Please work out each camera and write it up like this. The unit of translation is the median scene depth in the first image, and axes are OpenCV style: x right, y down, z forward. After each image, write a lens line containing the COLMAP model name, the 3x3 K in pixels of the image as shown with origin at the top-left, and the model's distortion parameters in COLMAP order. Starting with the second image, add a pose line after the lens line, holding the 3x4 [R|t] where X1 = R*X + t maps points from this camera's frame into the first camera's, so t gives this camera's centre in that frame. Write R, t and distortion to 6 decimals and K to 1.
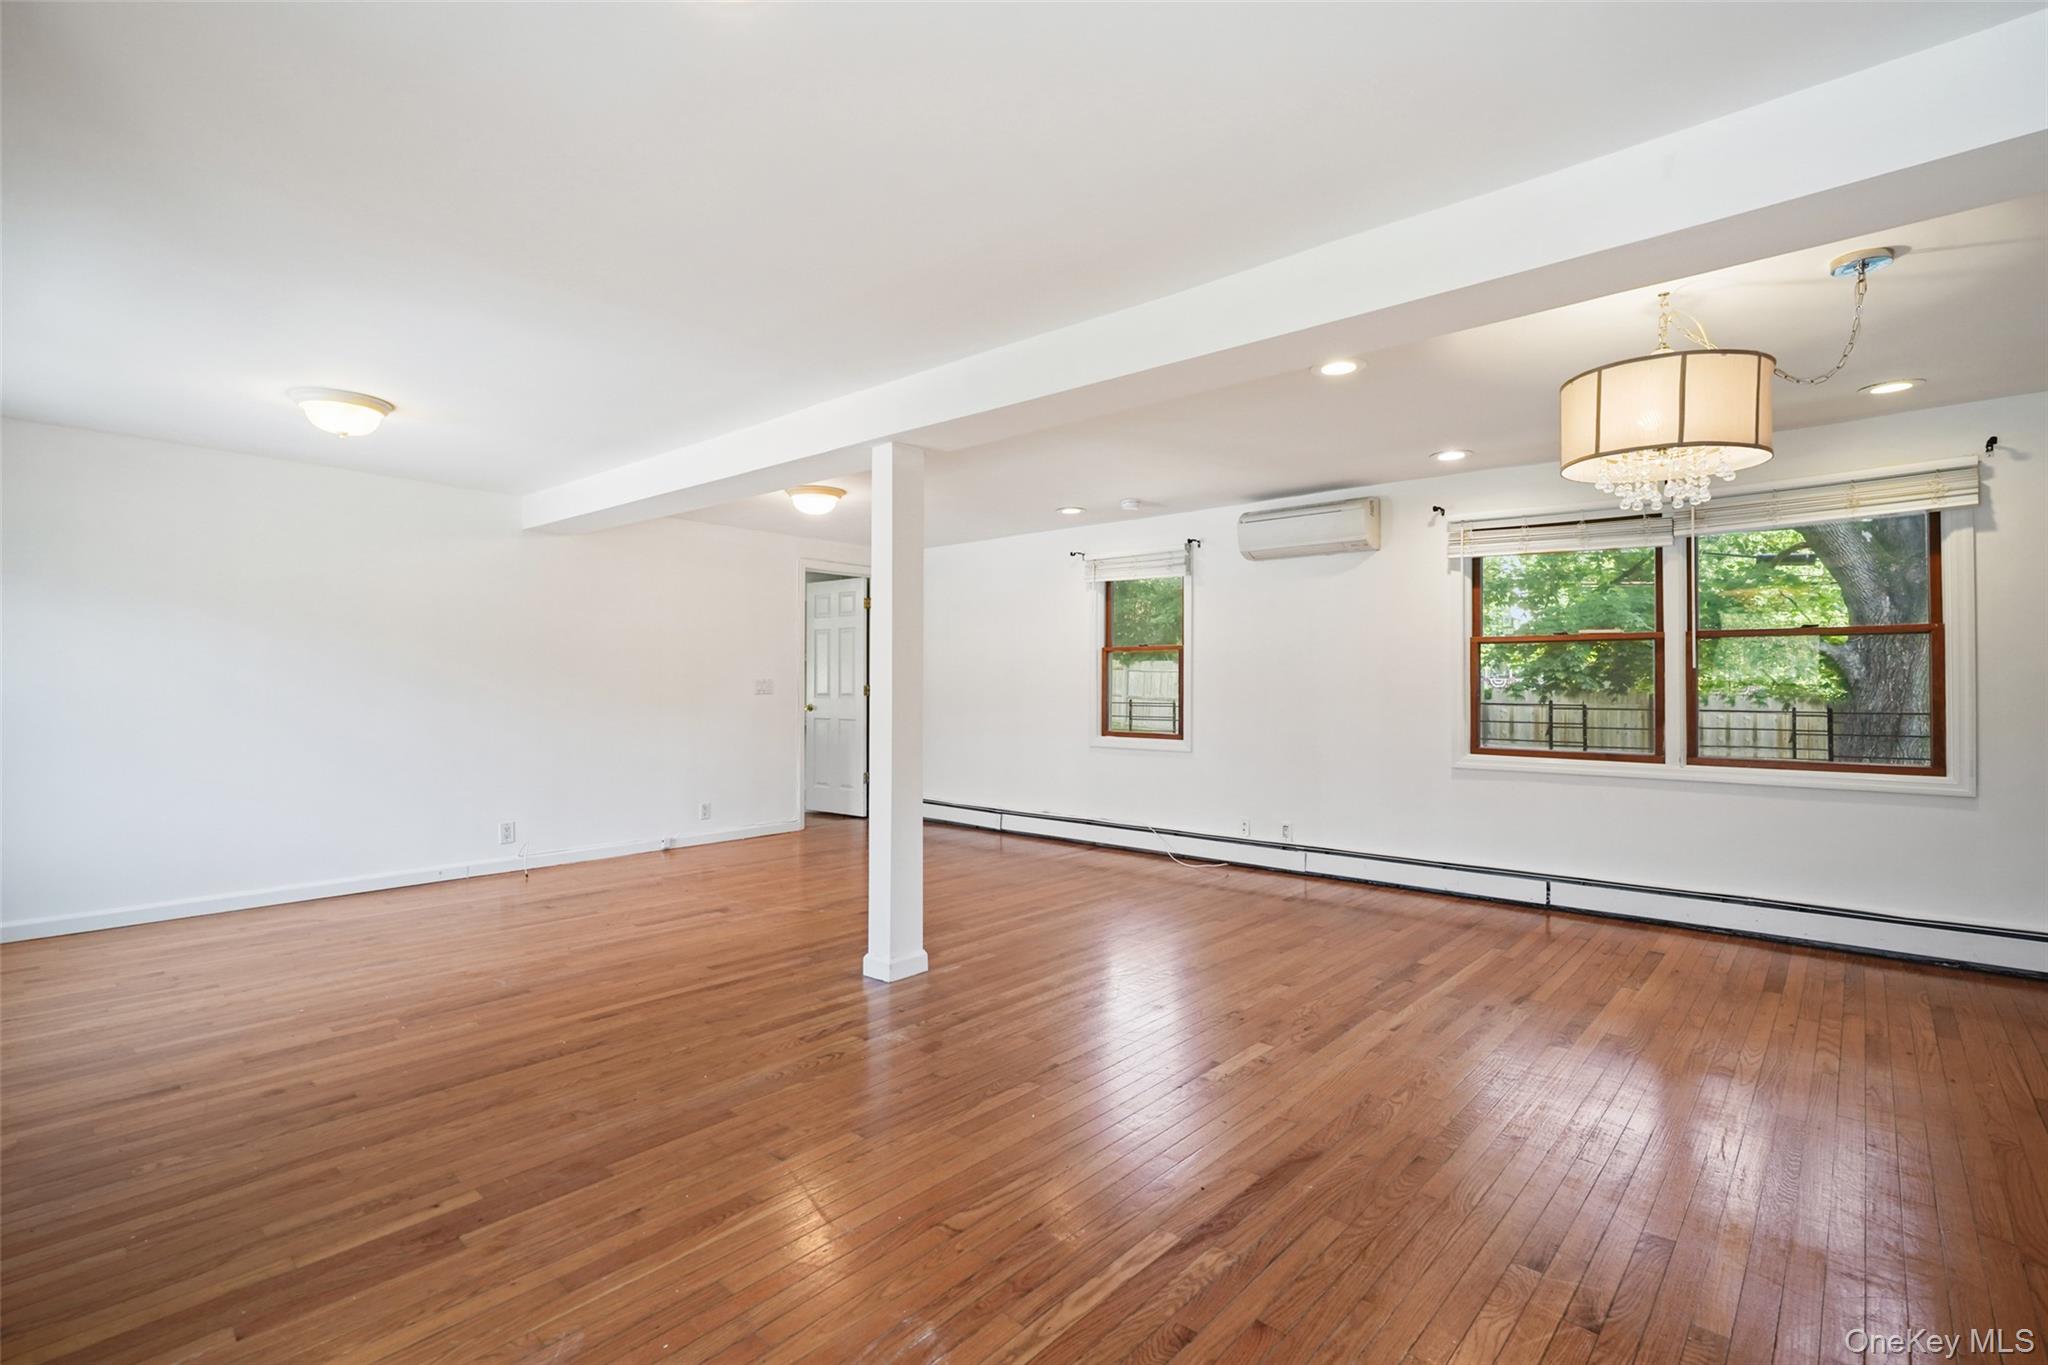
lens RADIAL K [[937.7, 0, 1012.6], [0, 937.7, 682.7], [0, 0, 1]] dist [-0.005978, 0.000055]
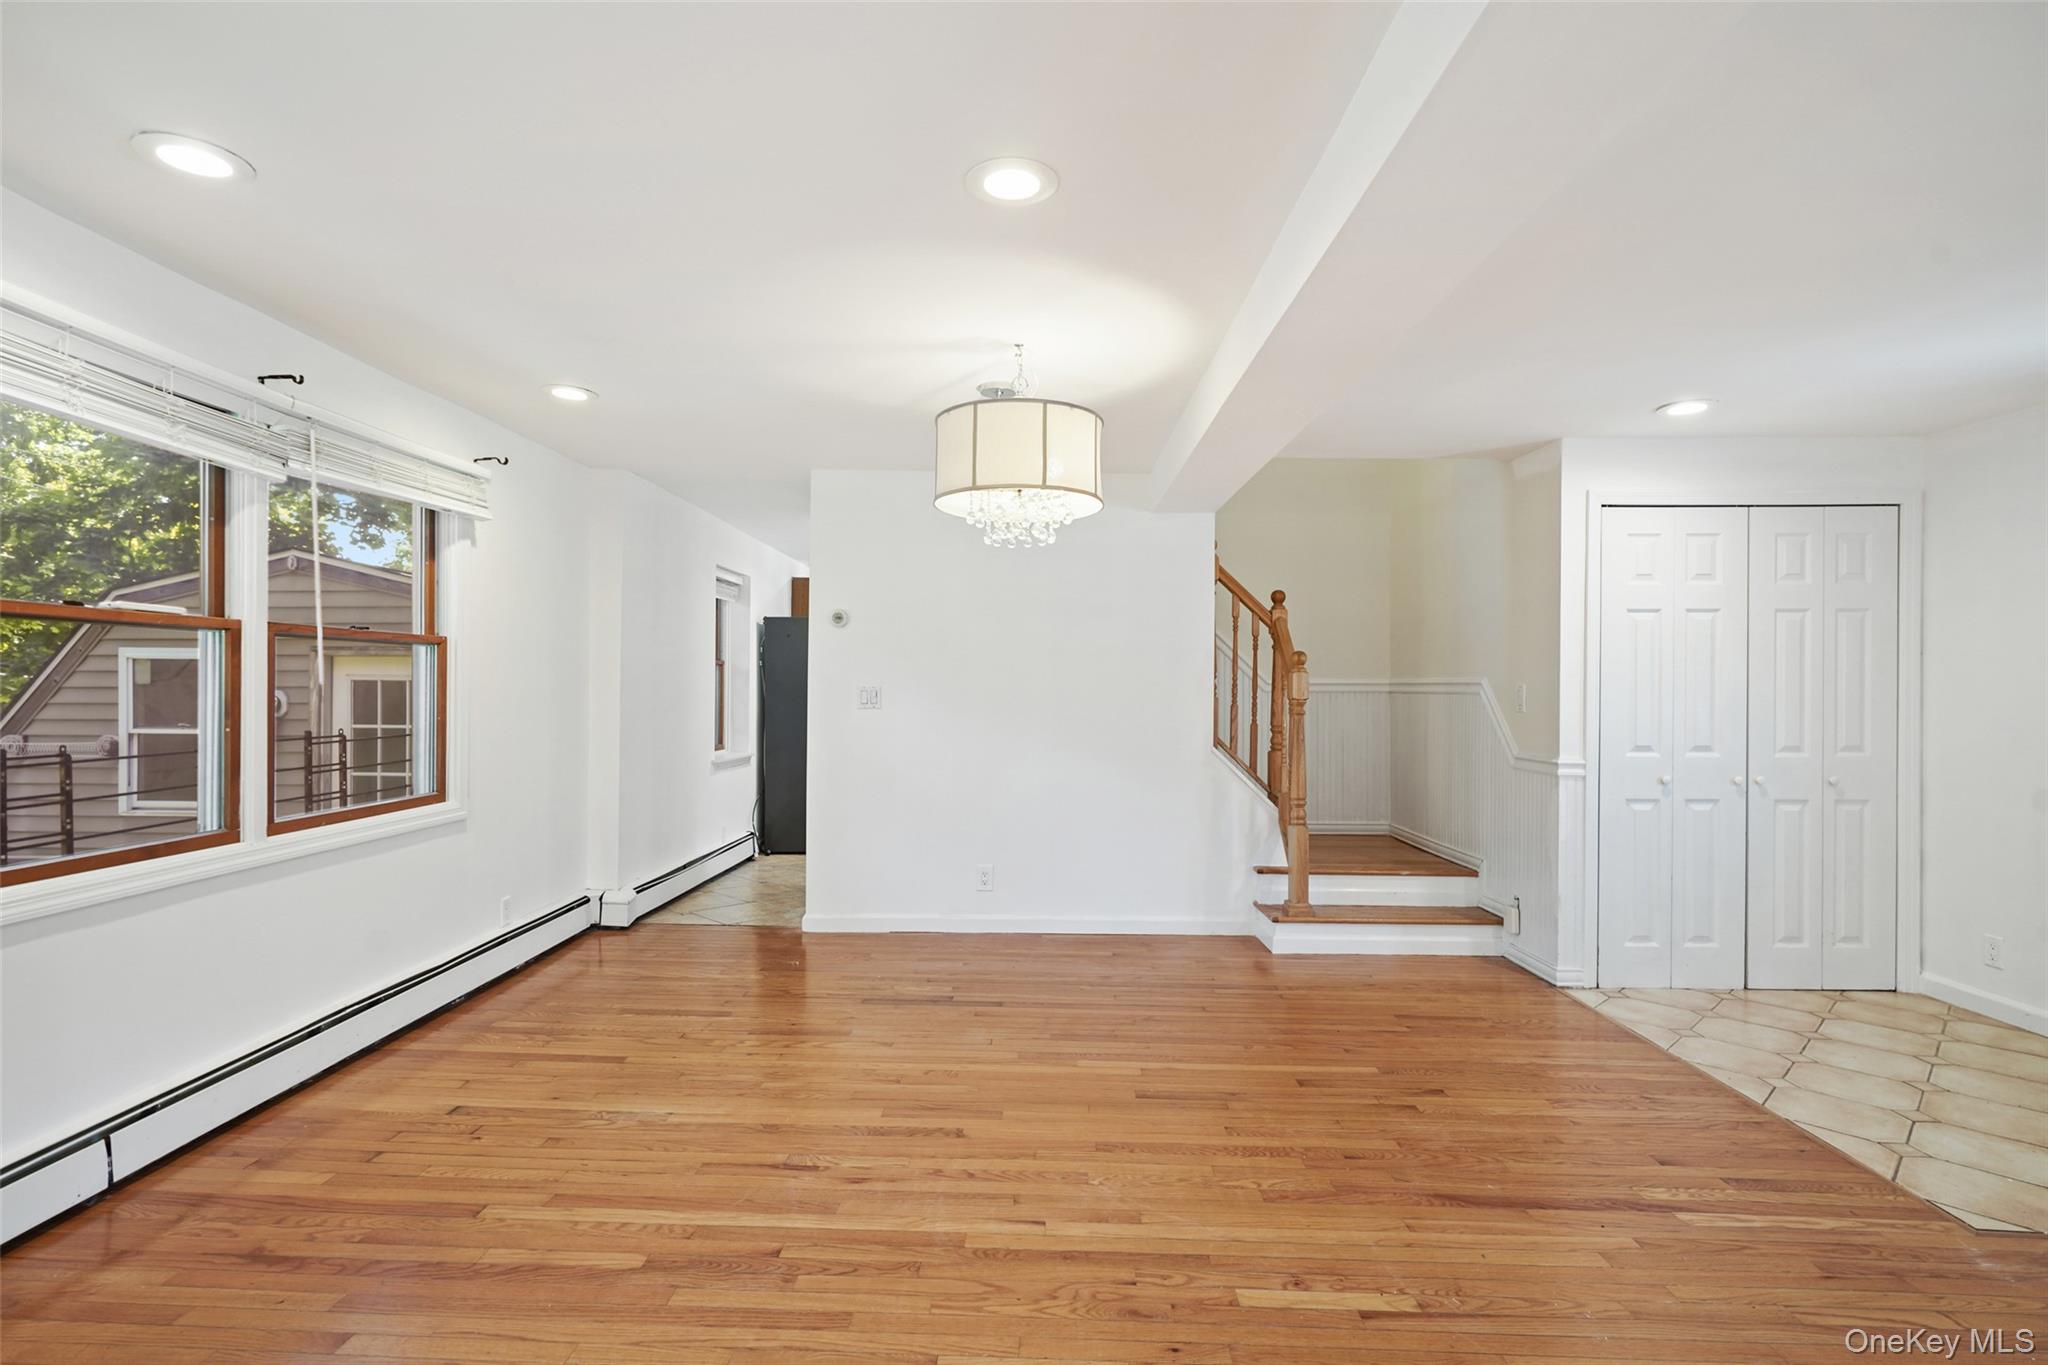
lens RADIAL K [[972.0, 0, 1005.6], [0, 972.0, 692.3], [0, 0, 1]] dist [-0.004005, 0.000059]
pose [[-0.637355, -0.014005, 0.770443, -0.114455], [-0.011466, 0.999896, 0.008690, -0.026395], [-0.770485, -0.003295, -0.637449, 1.326508]]
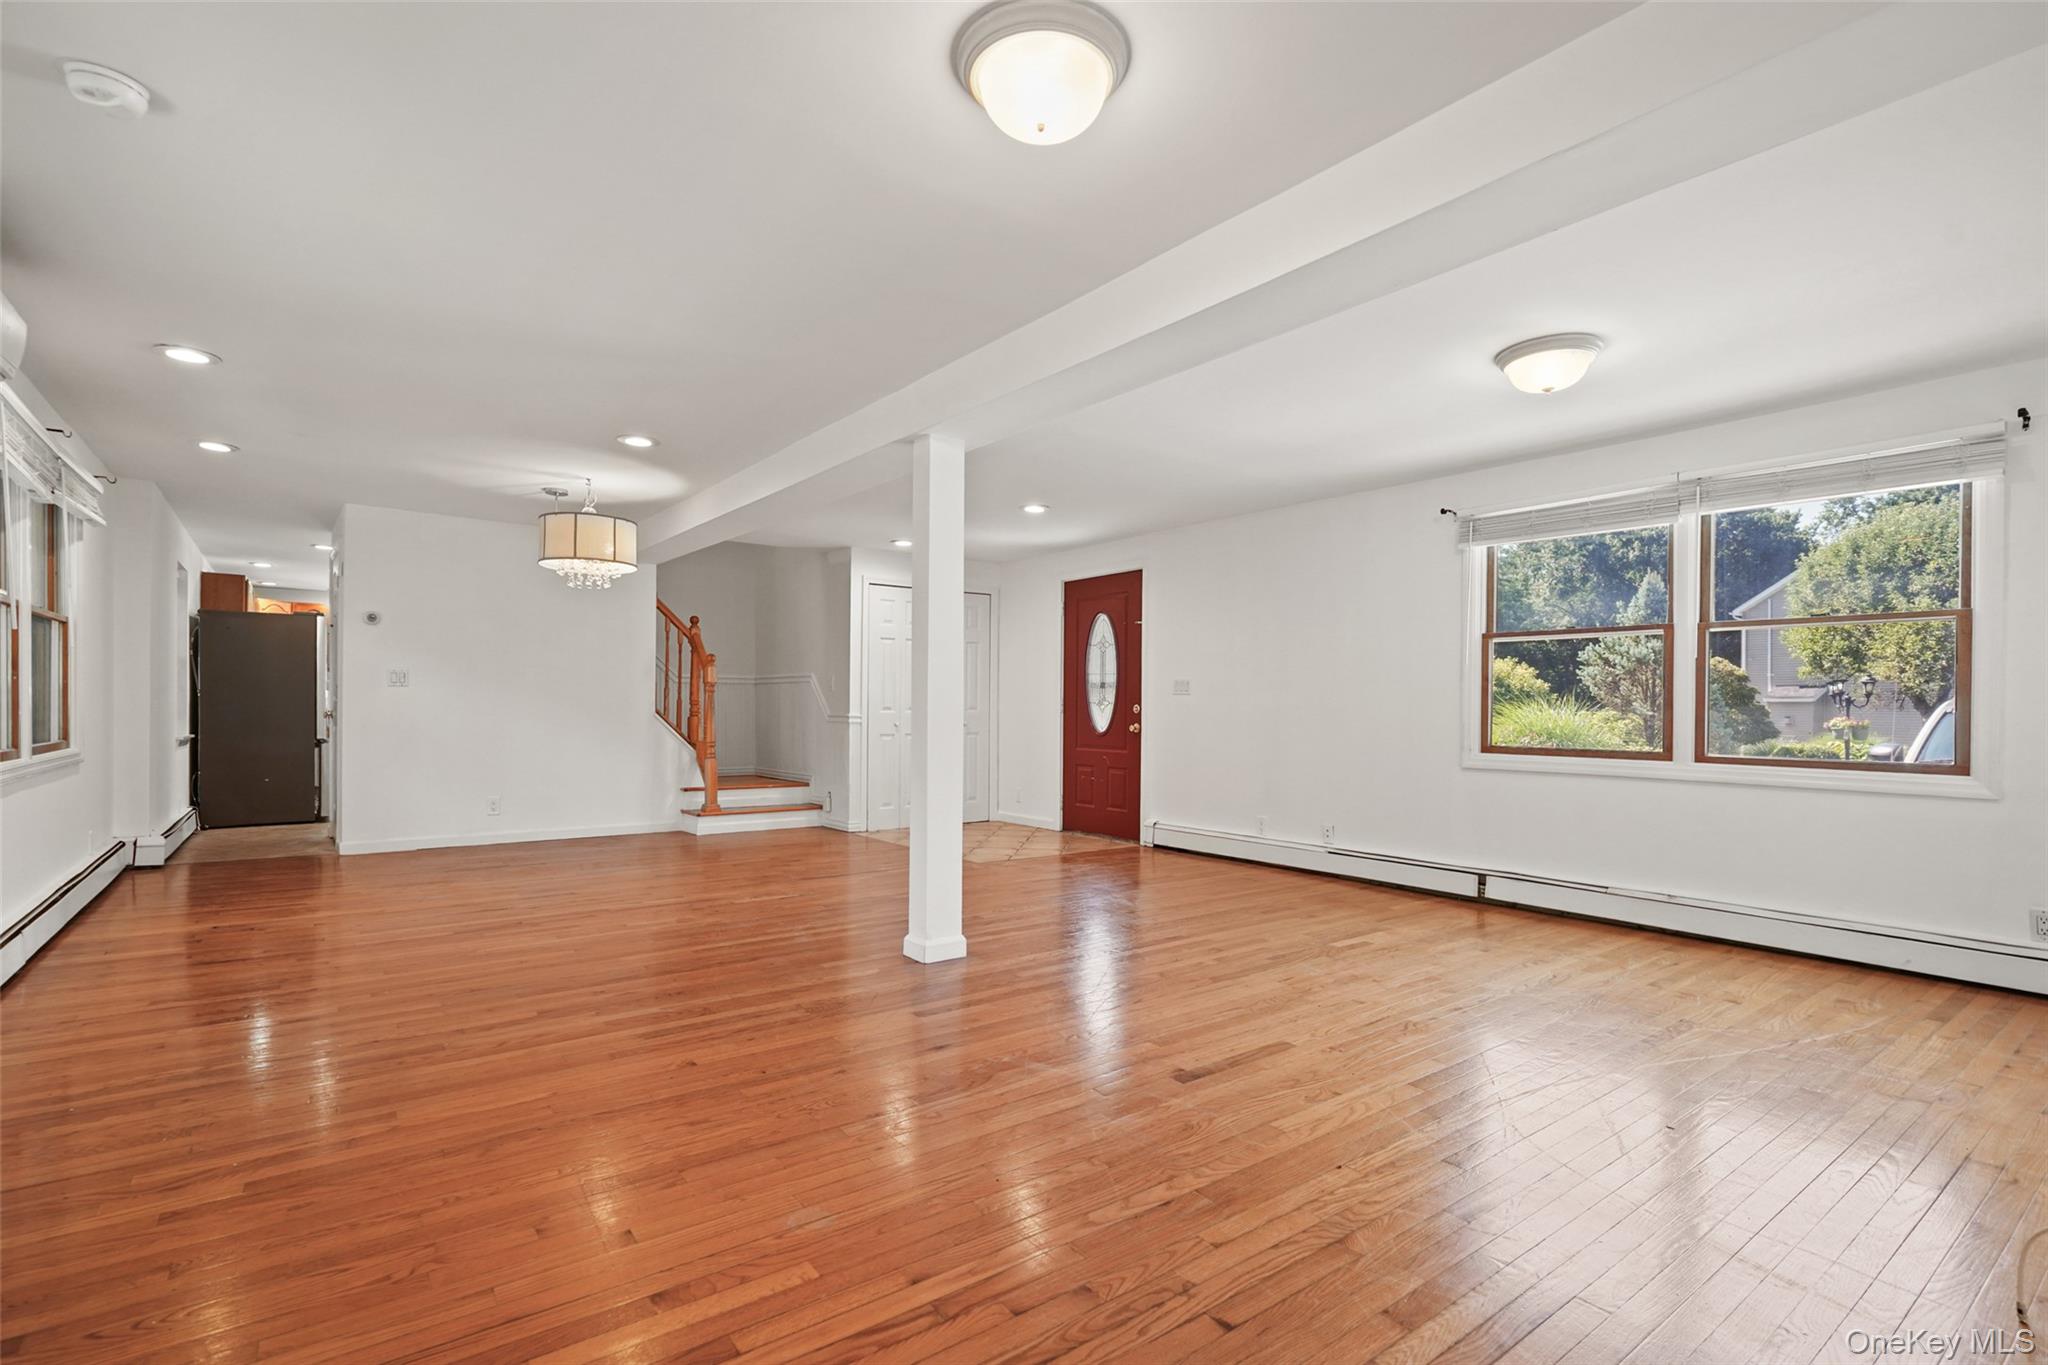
lens RADIAL K [[937.7, 0, 1006.1], [0, 937.7, 698.3], [0, 0, 1]] dist [-0.005978, 0.000055]
pose [[-0.979704, -0.008671, 0.200264, -0.435826], [-0.011259, 0.999867, -0.011788, 0.044065], [-0.200135, -0.013803, -0.979671, 2.138189]]
